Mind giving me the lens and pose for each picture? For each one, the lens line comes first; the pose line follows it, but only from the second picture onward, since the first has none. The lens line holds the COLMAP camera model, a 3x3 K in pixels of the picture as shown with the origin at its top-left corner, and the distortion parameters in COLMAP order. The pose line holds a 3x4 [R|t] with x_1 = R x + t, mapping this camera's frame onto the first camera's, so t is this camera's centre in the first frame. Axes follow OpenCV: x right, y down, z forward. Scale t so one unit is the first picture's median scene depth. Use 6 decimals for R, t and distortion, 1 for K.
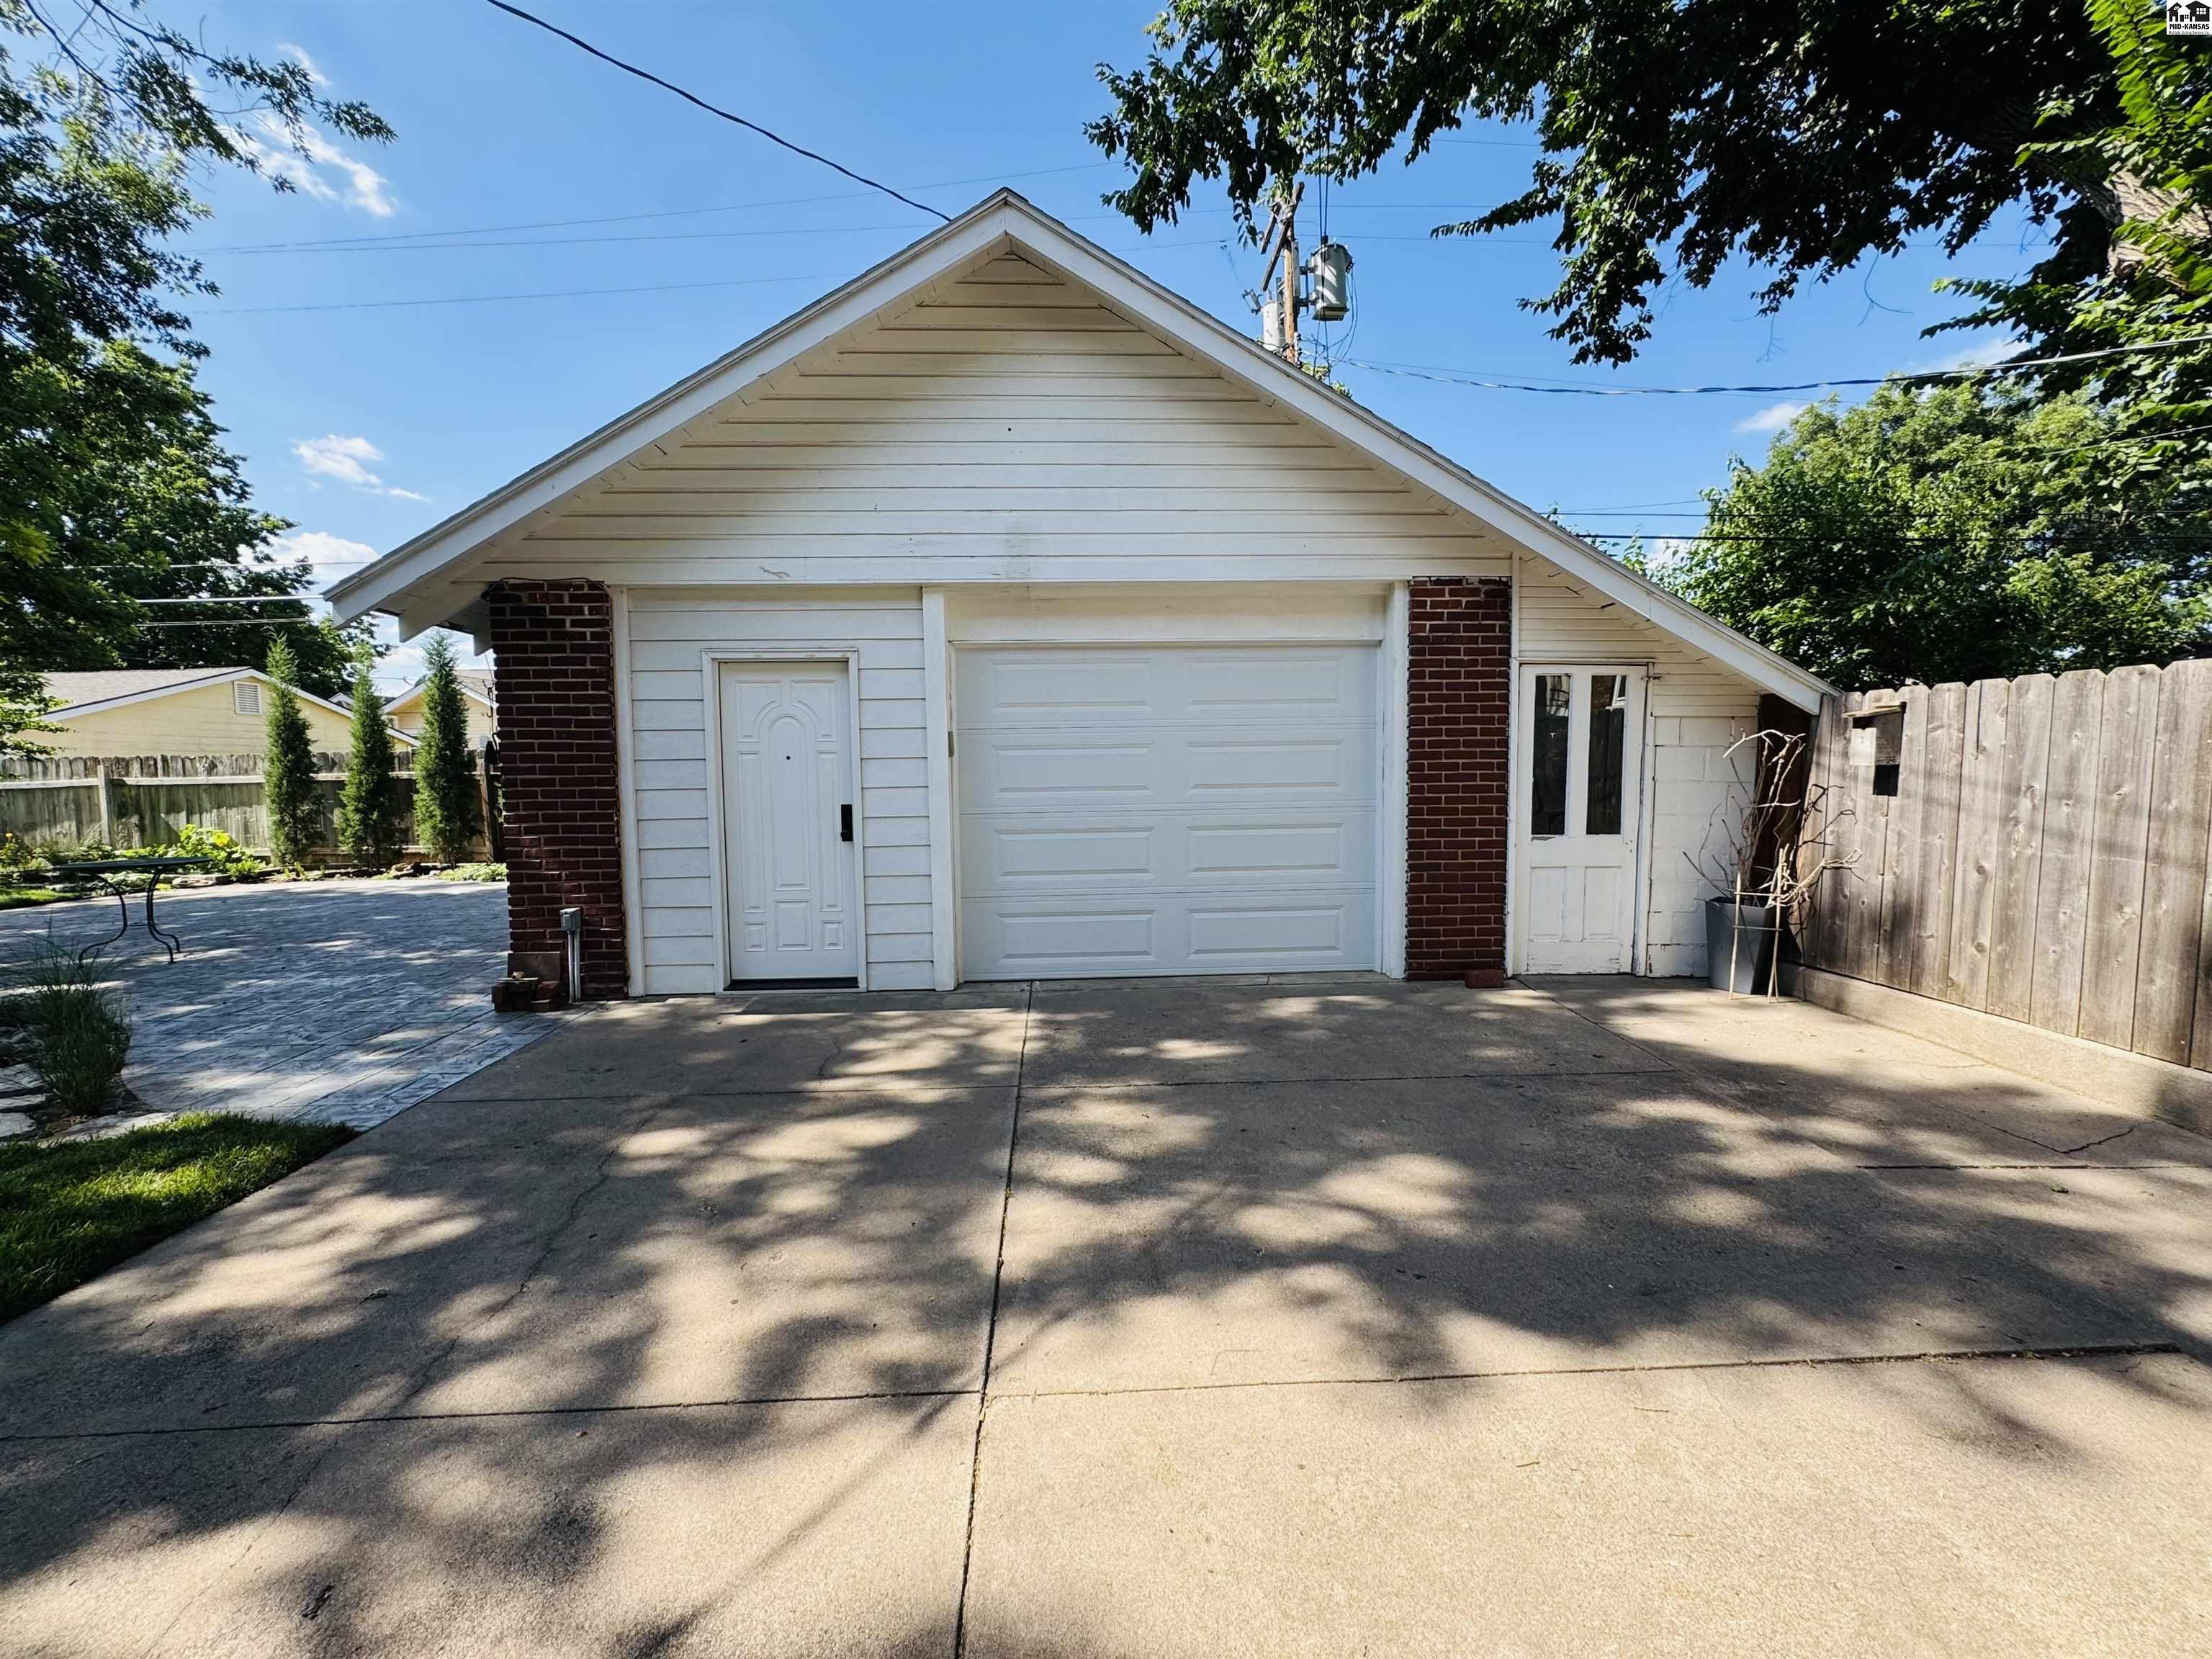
lens RADIAL K [[891.4, 0, 1103.8], [0, 891.4, 825.7], [0, 0, 1]] dist [0.000860, -0.000009]
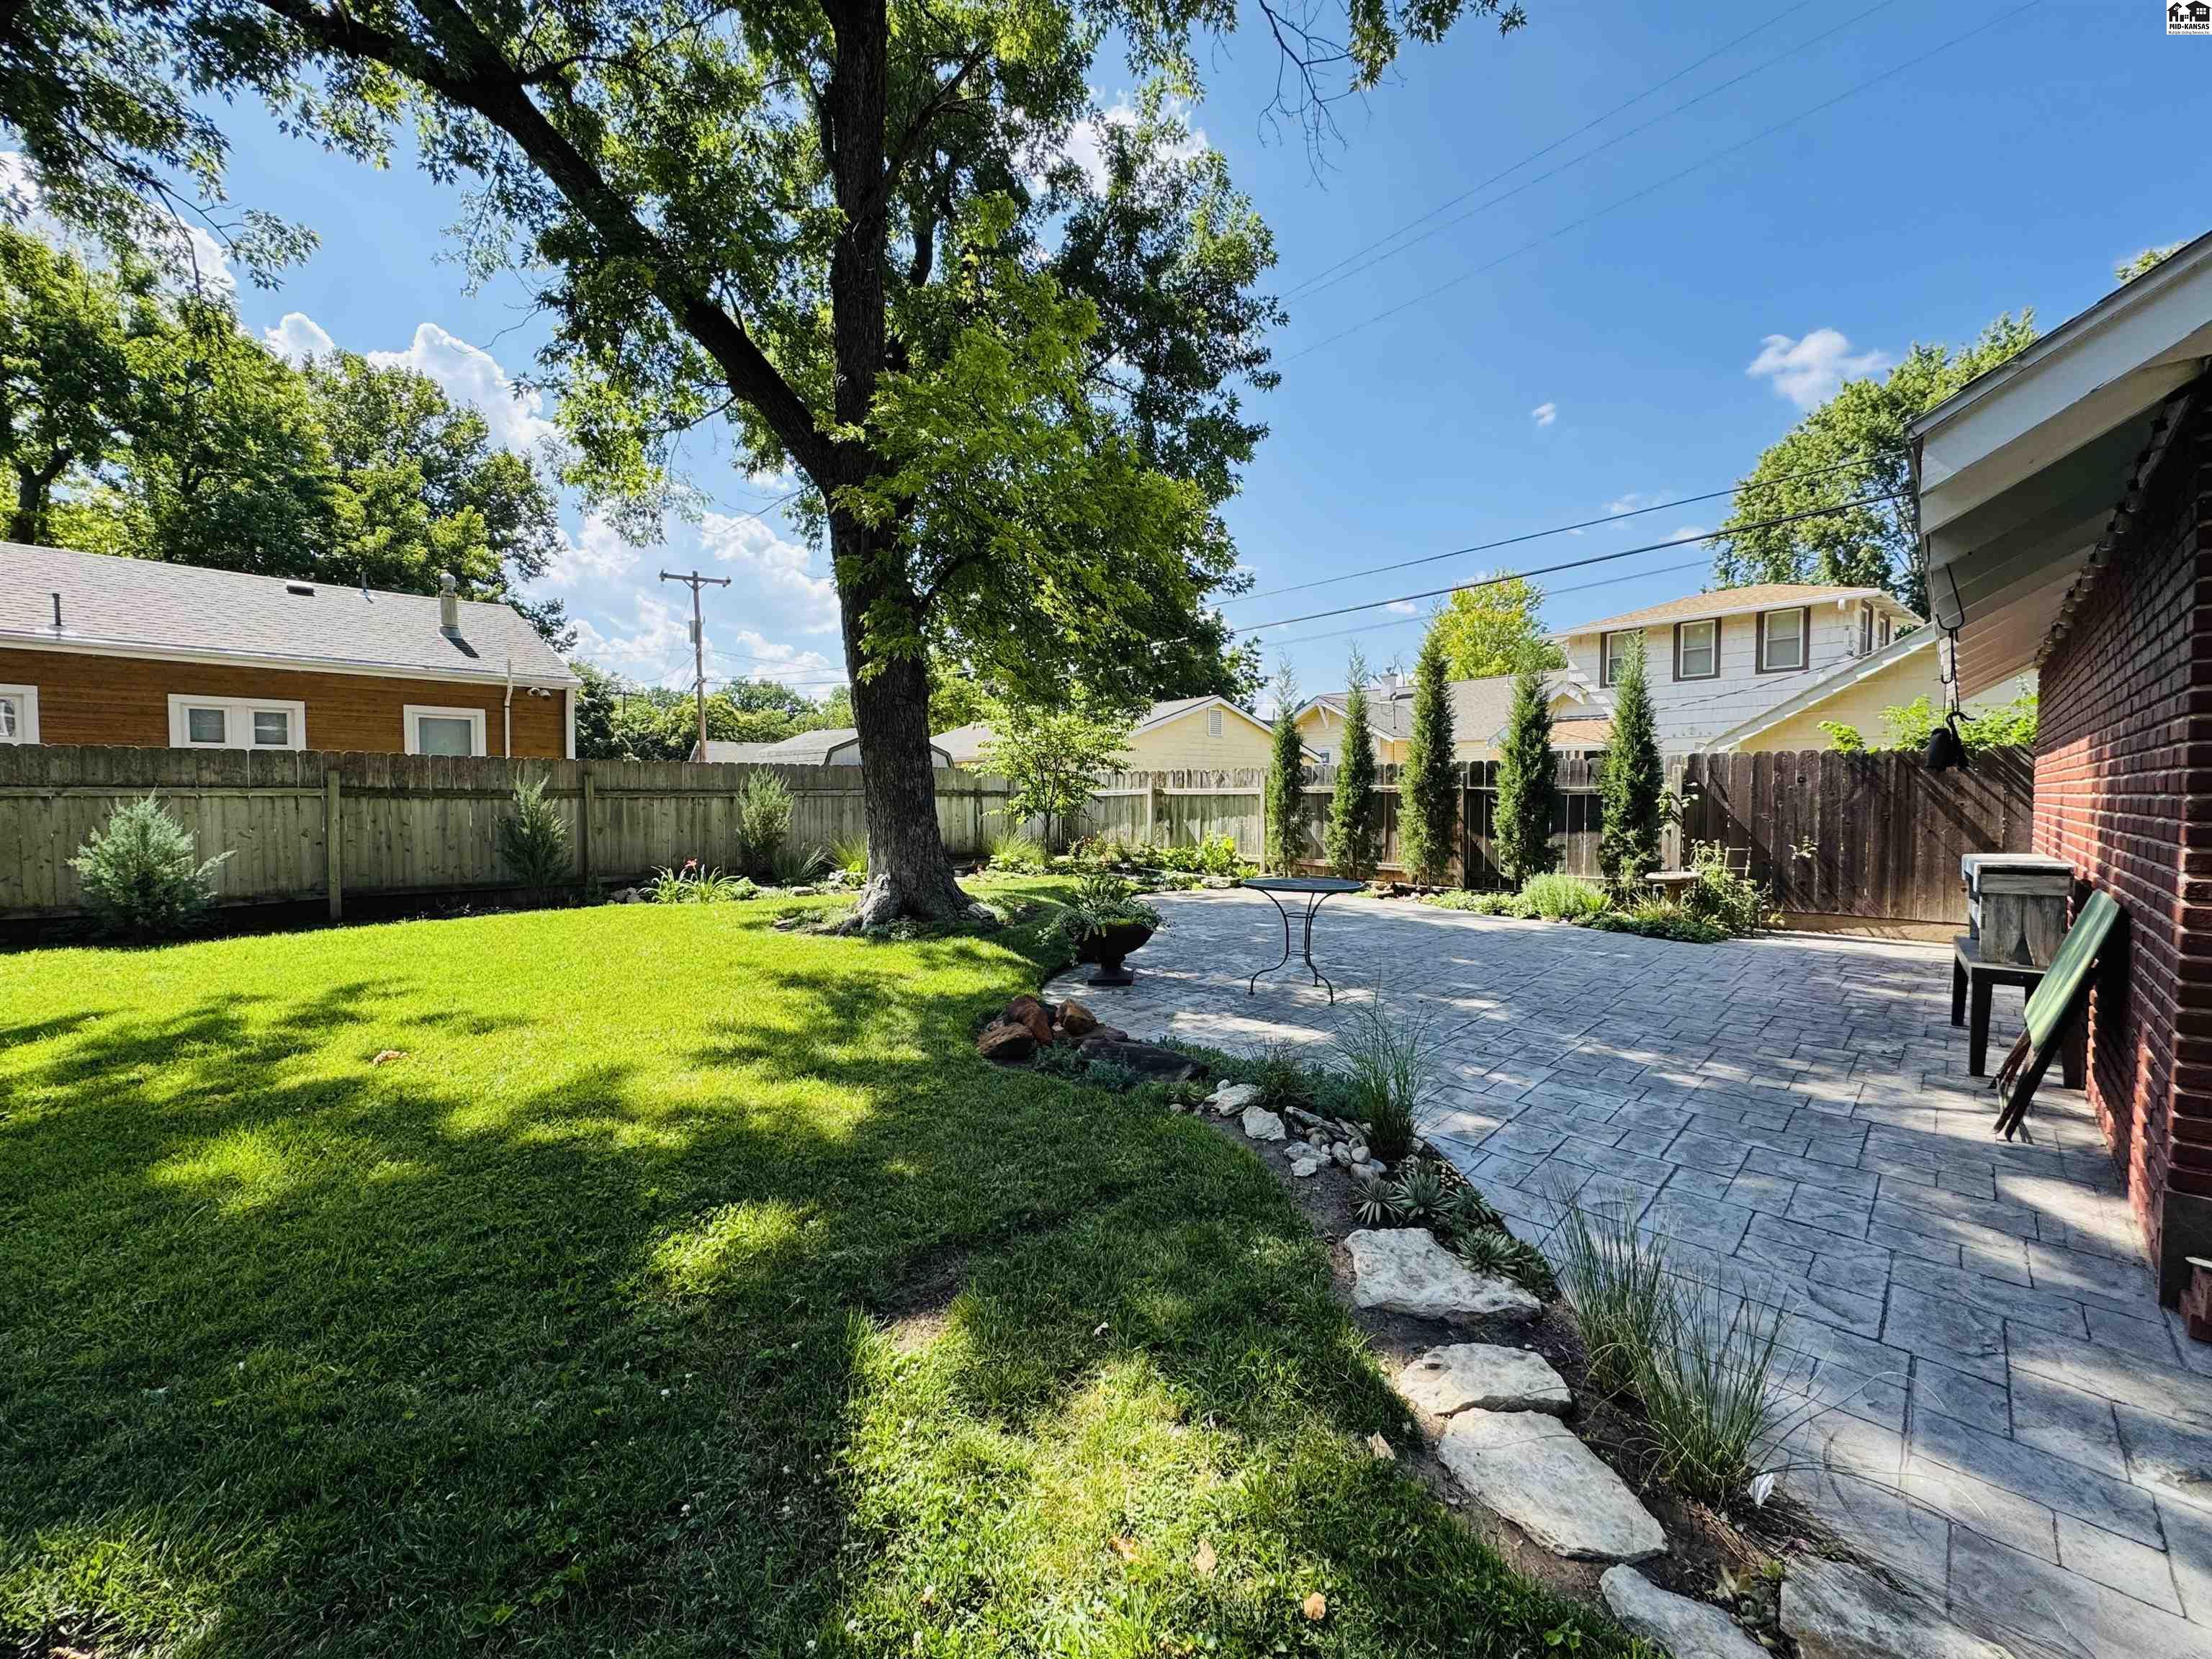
lens RADIAL K [[891.4, 0, 1103.8], [0, 891.4, 825.7], [0, 0, 1]] dist [0.000860, -0.000009]
pose [[0.693893, 0.042131, -0.718845, -0.314069], [-0.055741, 0.998434, 0.004711, -0.005362], [0.717918, 0.036800, 0.695155, 0.126303]]
